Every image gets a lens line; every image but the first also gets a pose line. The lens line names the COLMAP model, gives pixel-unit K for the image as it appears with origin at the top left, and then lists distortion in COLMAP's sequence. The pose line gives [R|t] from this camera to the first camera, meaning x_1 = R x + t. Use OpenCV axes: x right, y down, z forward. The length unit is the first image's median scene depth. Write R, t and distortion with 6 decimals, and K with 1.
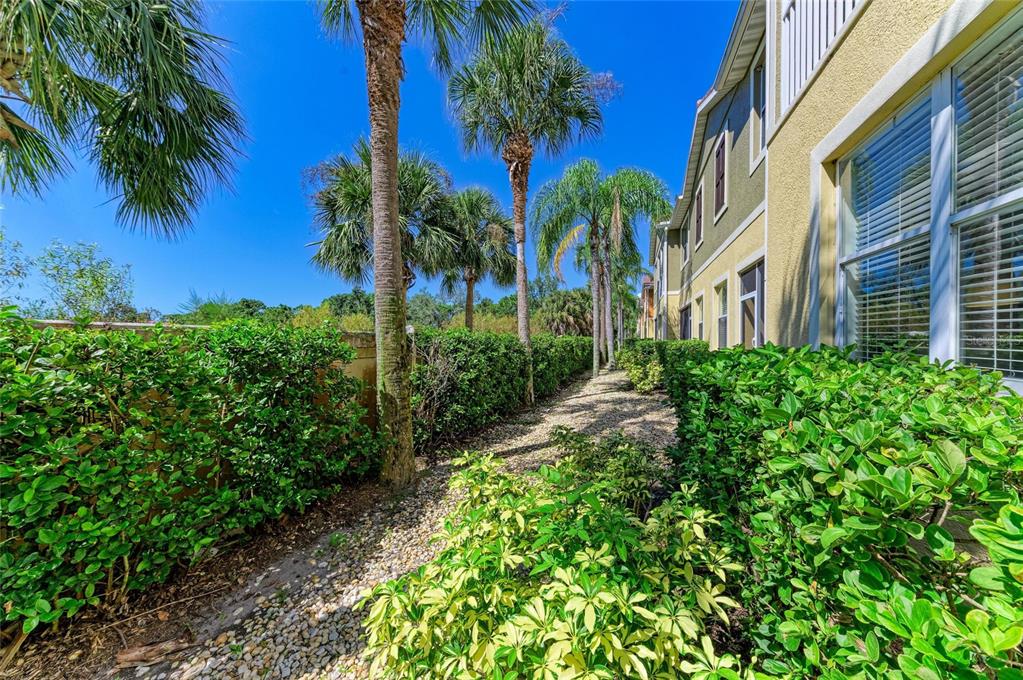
lens RADIAL K [[347.4, 0, 511.5], [0, 347.4, 340.0], [0, 0, 1]] dist [0.001793, 0.000065]
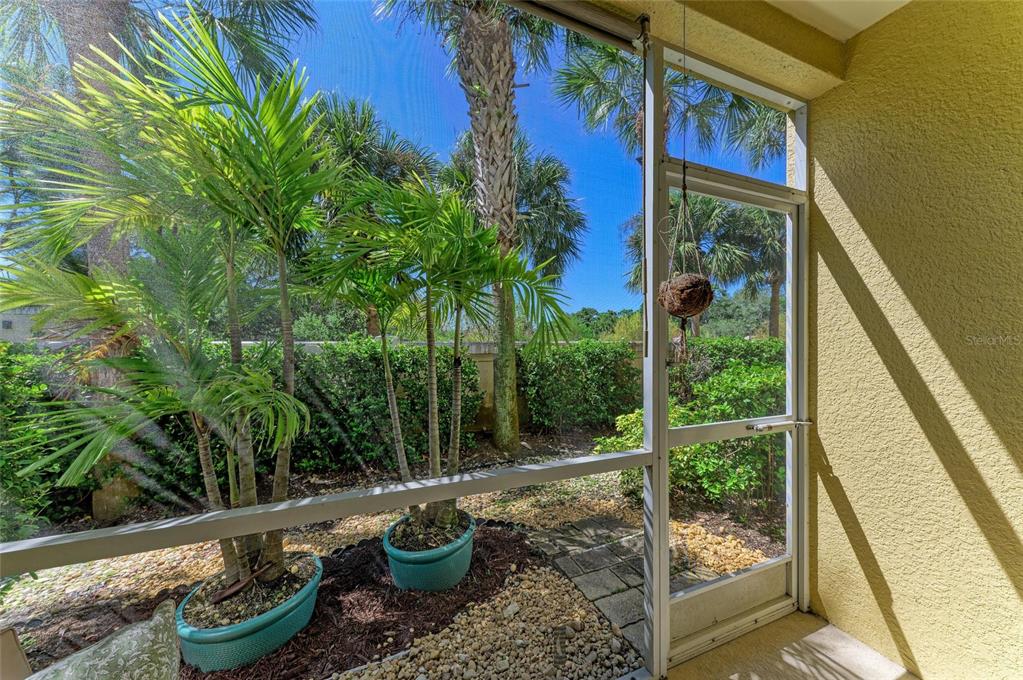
lens RADIAL K [[347.4, 0, 511.5], [0, 347.4, 340.0], [0, 0, 1]] dist [0.001793, 0.000065]
pose [[0.652945, -0.000005, -0.757405, 0.670614], [0.000989, 0.999999, 0.000846, -0.056843], [0.757404, -0.001302, 0.652945, -0.940980]]
